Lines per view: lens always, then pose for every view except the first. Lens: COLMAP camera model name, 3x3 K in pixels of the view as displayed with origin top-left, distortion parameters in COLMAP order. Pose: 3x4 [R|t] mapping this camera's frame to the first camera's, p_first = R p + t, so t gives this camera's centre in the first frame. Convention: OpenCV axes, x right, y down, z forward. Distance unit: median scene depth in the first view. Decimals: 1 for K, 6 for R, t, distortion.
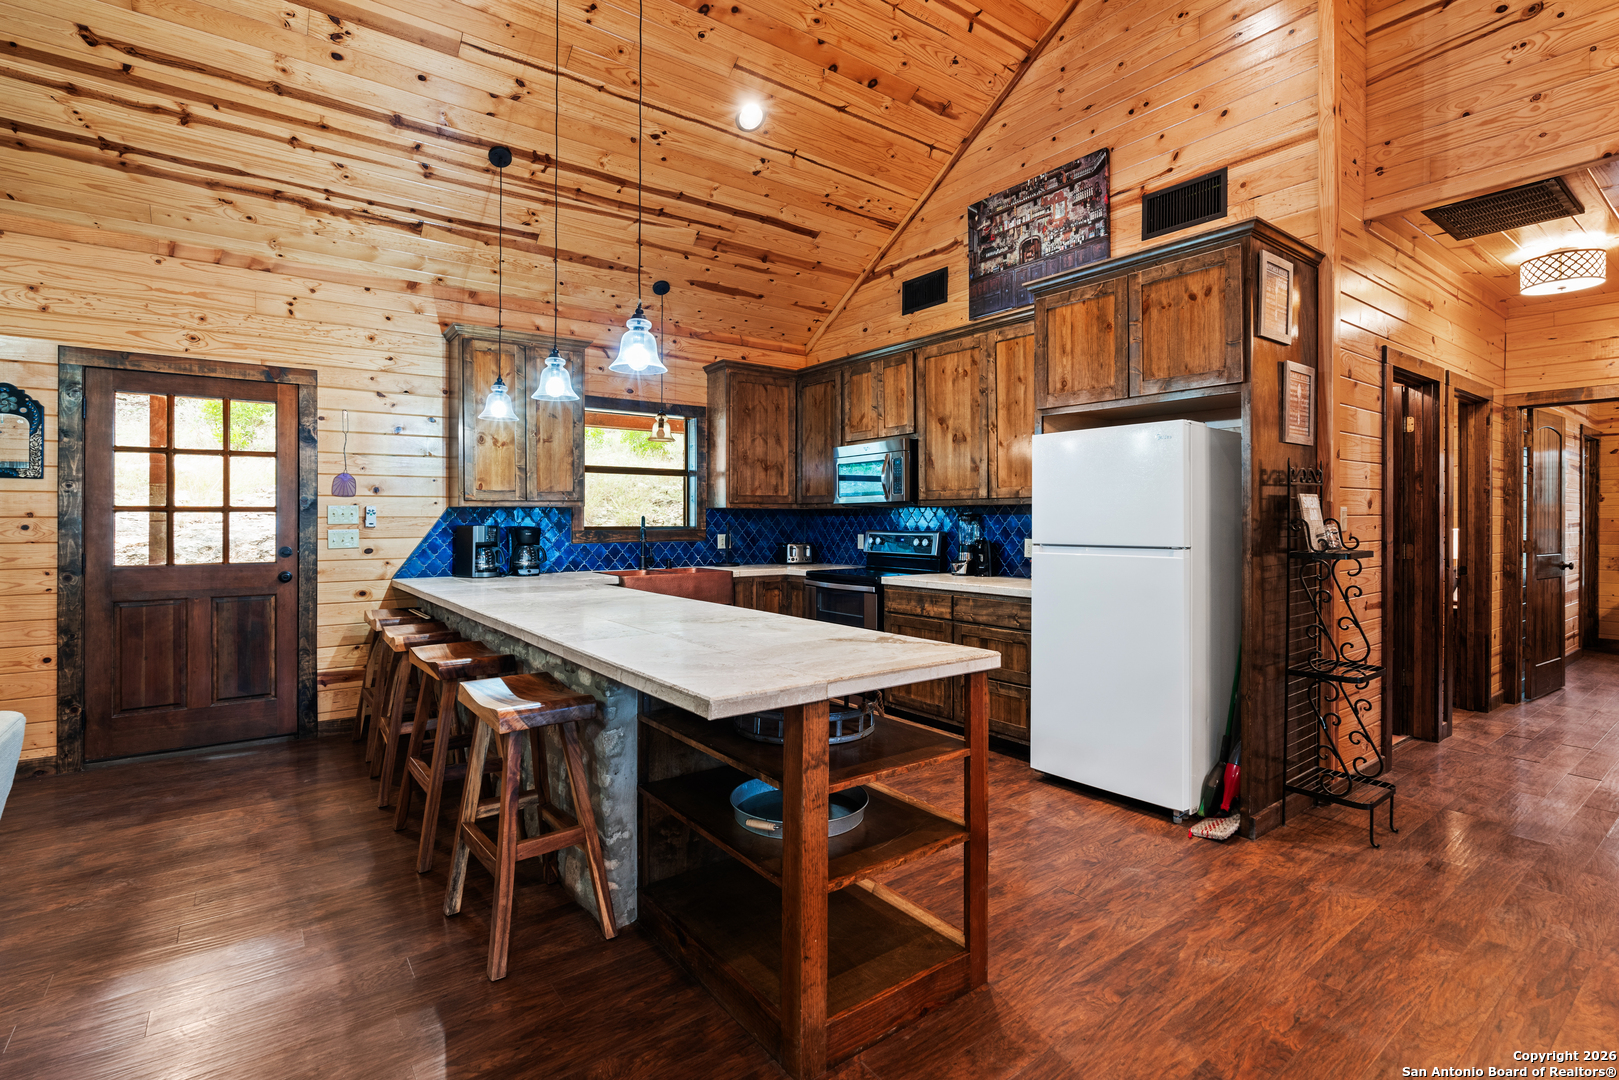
lens RADIAL K [[753.7, 0, 823.9], [0, 753.7, 513.5], [0, 0, 1]] dist [-0.003819, -0.000421]
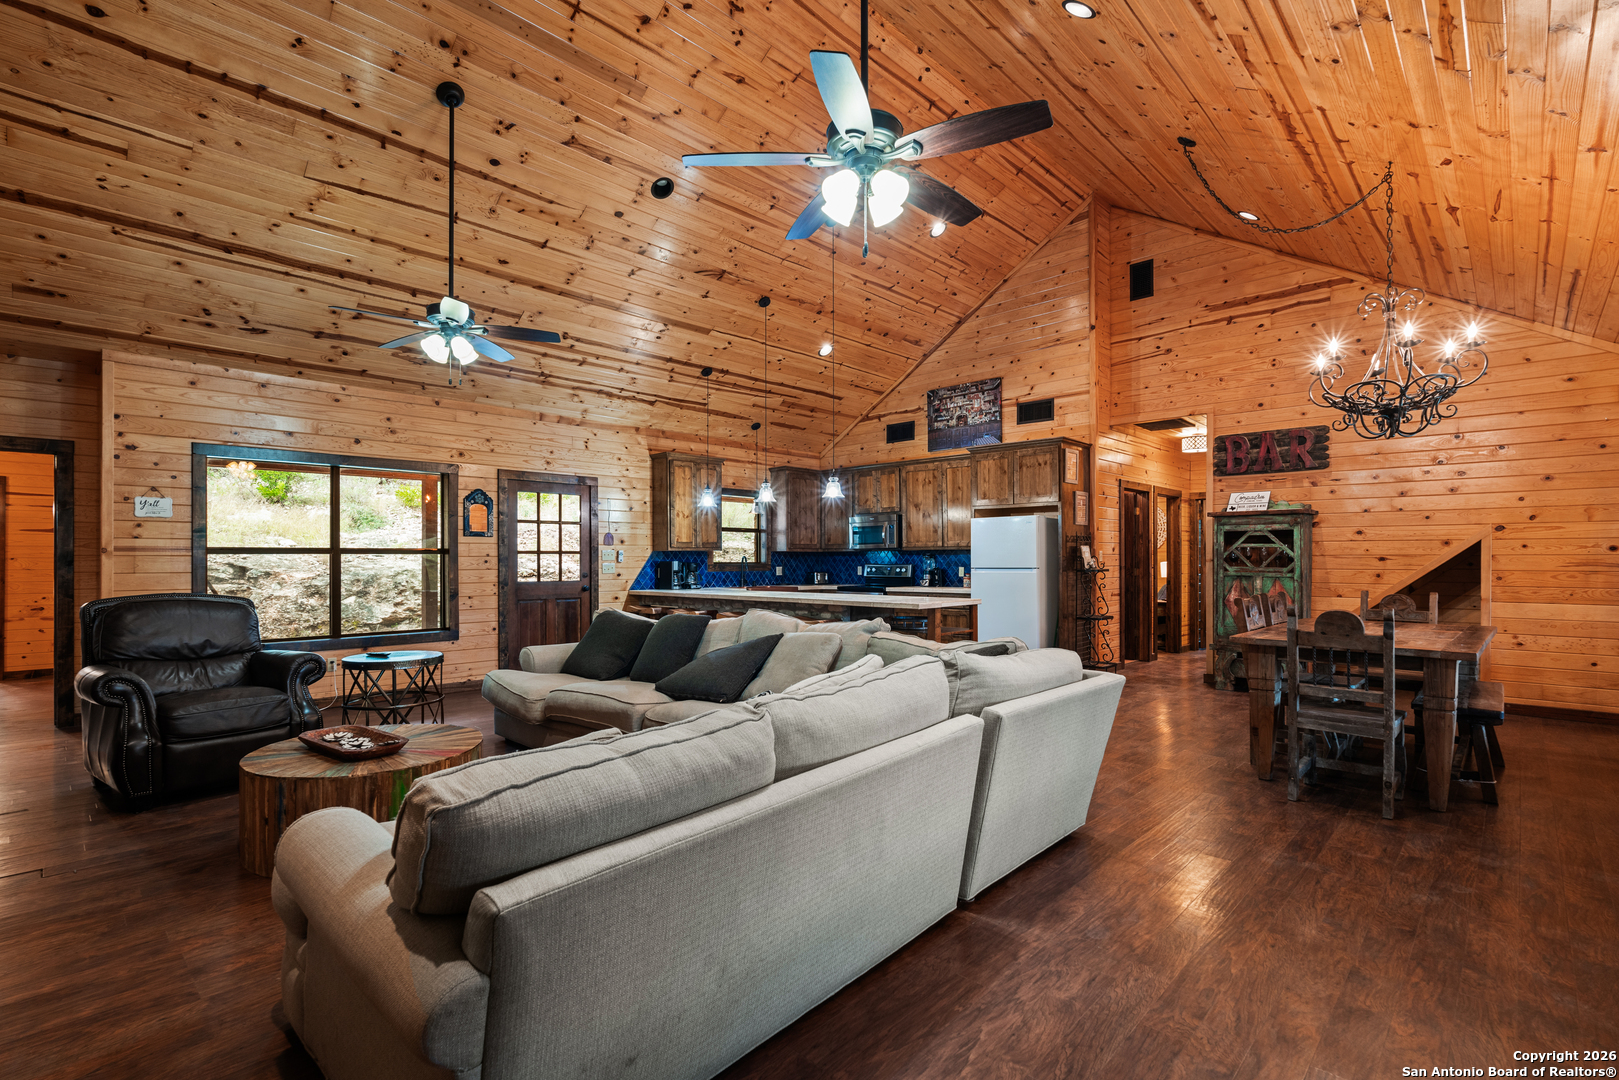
lens RADIAL K [[753.7, 0, 808.3], [0, 753.7, 549.6], [0, 0, 1]] dist [-0.003819, -0.000421]
pose [[0.987156, -0.000428, 0.159761, -0.454564], [0.001552, 0.999975, -0.006910, 0.001261], [-0.159754, 0.007069, 0.987132, -0.913943]]
